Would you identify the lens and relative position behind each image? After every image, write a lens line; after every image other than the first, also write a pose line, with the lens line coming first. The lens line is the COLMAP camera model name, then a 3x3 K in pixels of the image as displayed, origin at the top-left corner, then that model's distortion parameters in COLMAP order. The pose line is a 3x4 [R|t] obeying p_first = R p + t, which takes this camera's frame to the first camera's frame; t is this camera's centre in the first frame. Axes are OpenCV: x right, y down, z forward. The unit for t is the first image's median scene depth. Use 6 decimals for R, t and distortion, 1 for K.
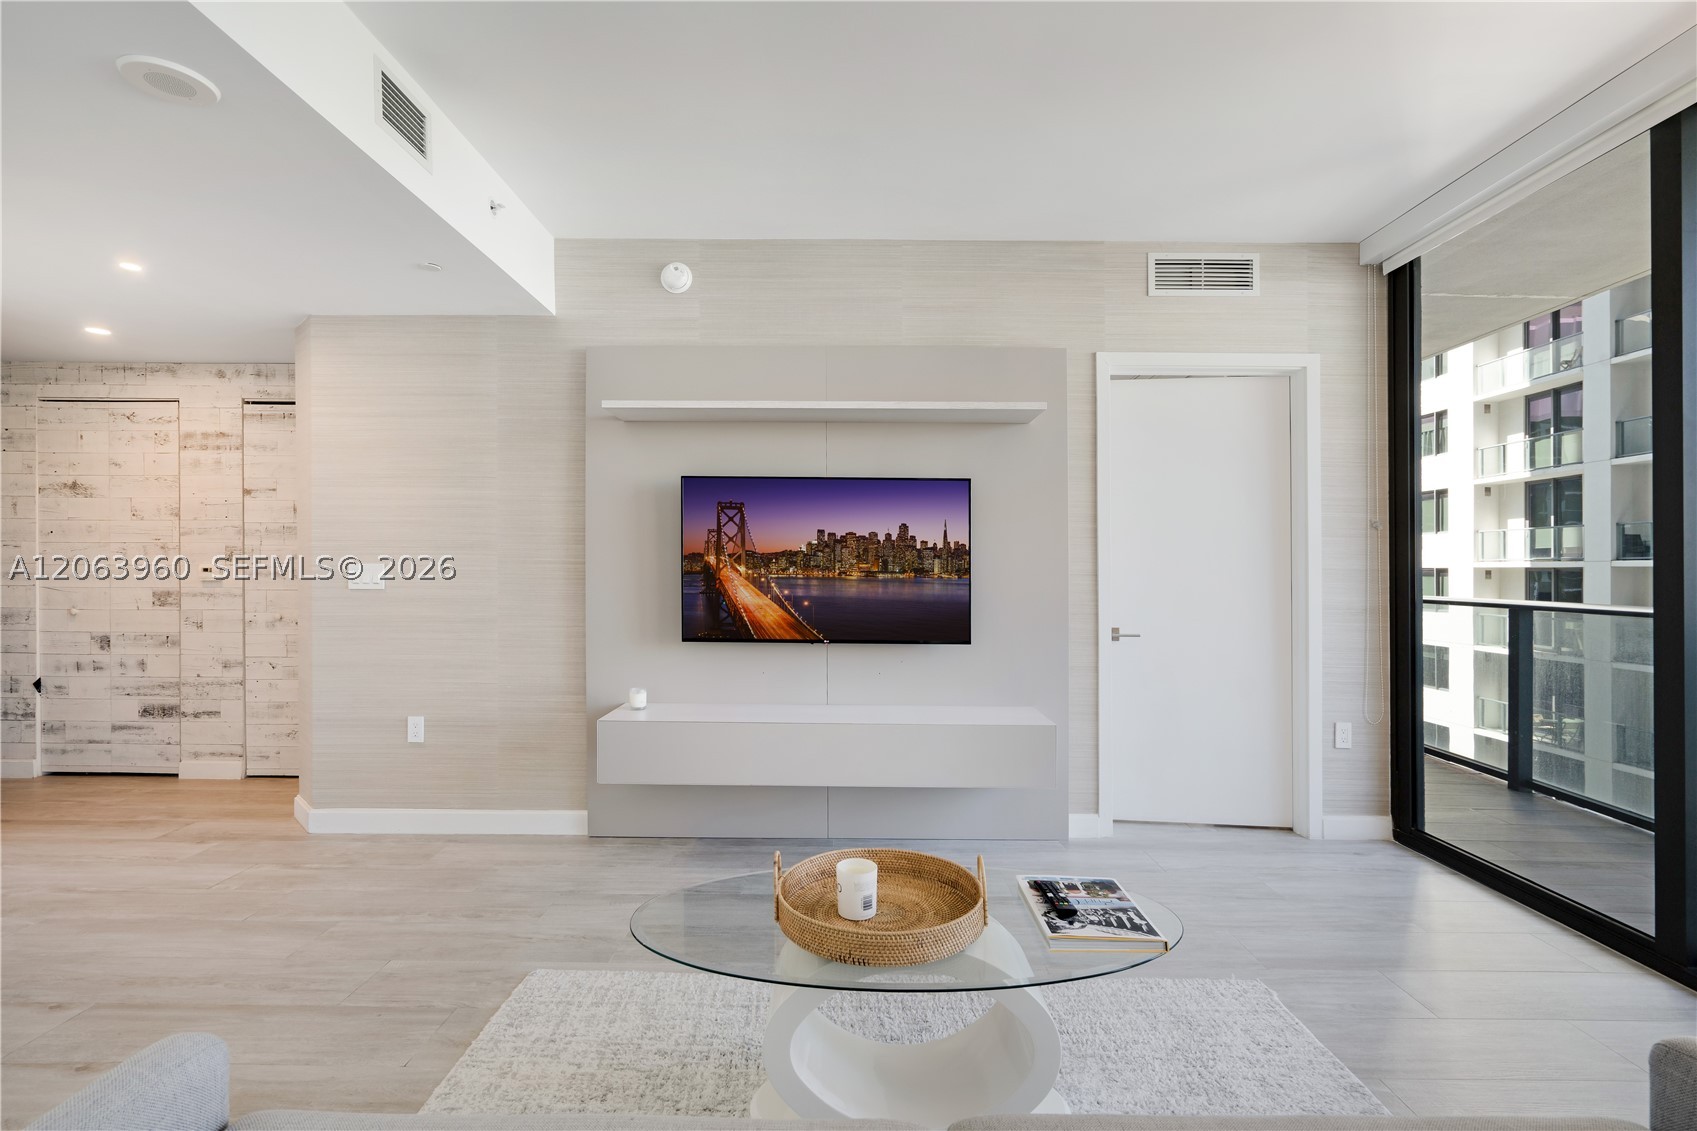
lens RADIAL K [[777.6, 0, 845.2], [0, 777.6, 569.5], [0, 0, 1]] dist [-0.009782, 0.004939]
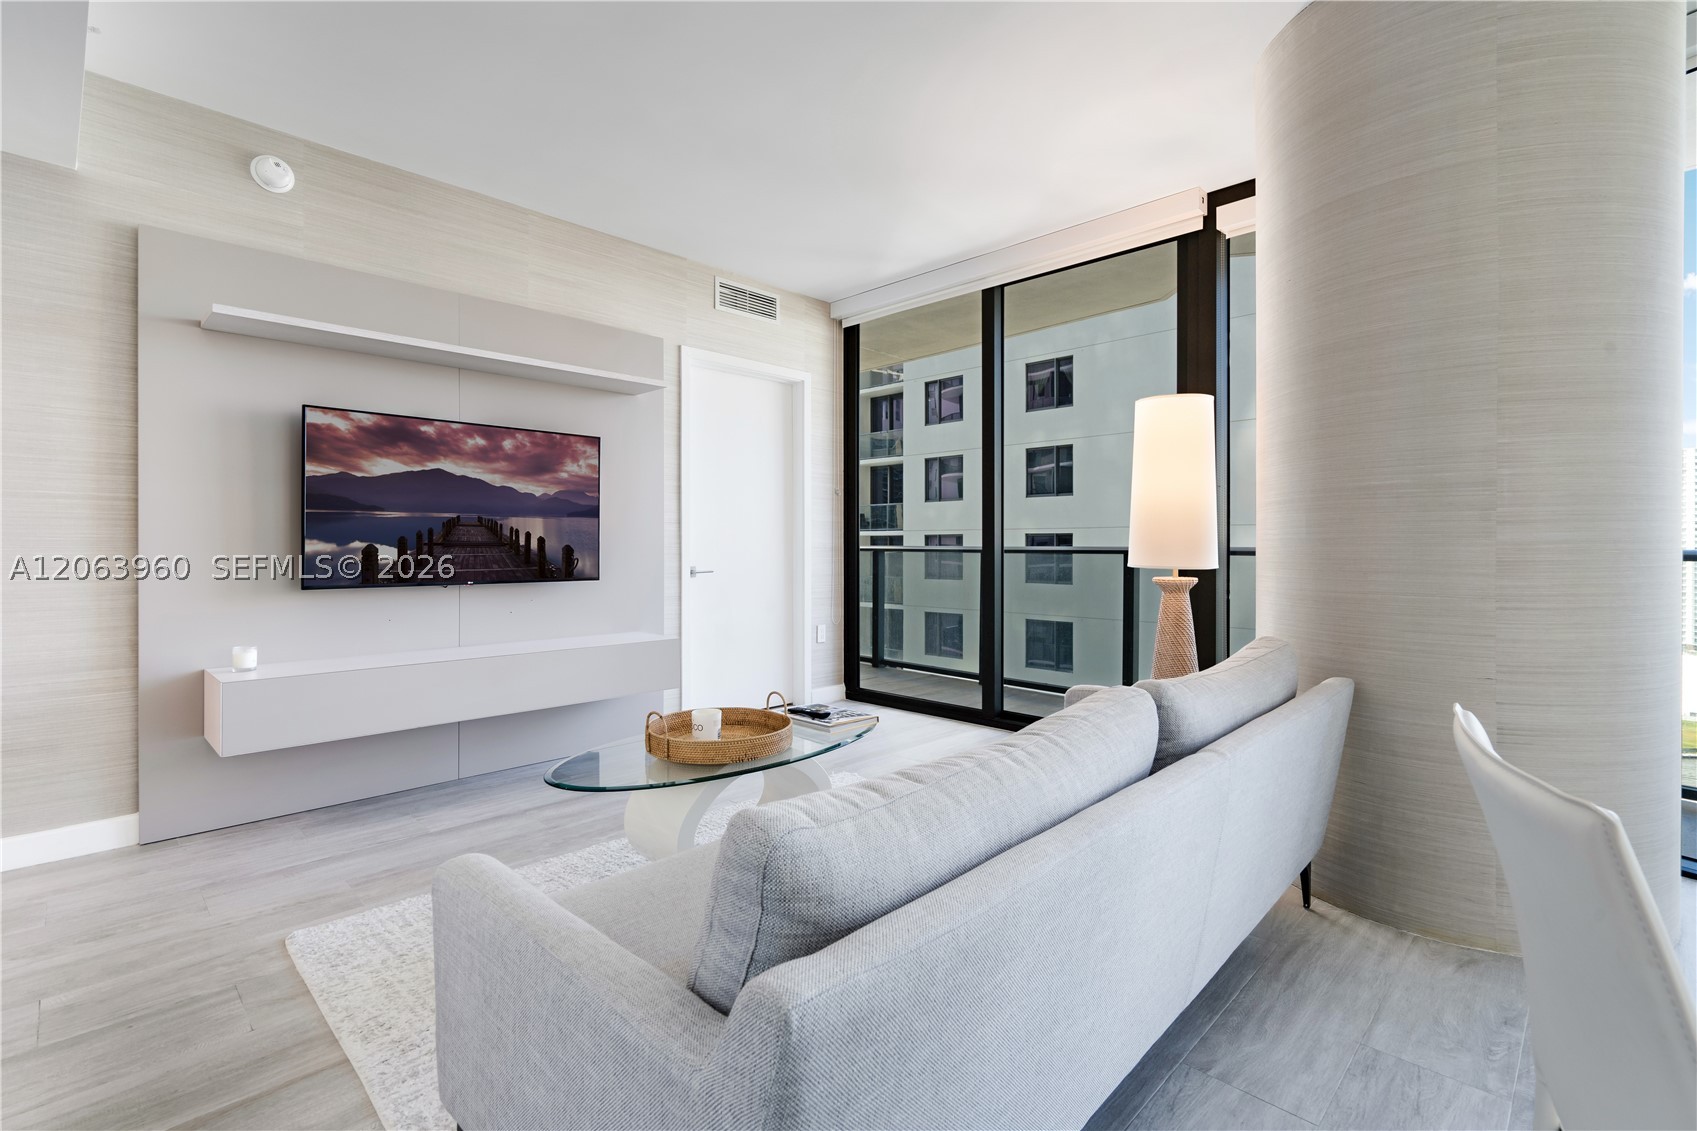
lens RADIAL K [[777.6, 0, 857.4], [0, 777.6, 553.2], [0, 0, 1]] dist [-0.009782, 0.004939]
pose [[0.688351, -0.015613, 0.725209, -0.399075], [0.008106, 0.999871, 0.013832, 0.041738], [-0.725332, -0.003643, 0.688390, -0.073508]]
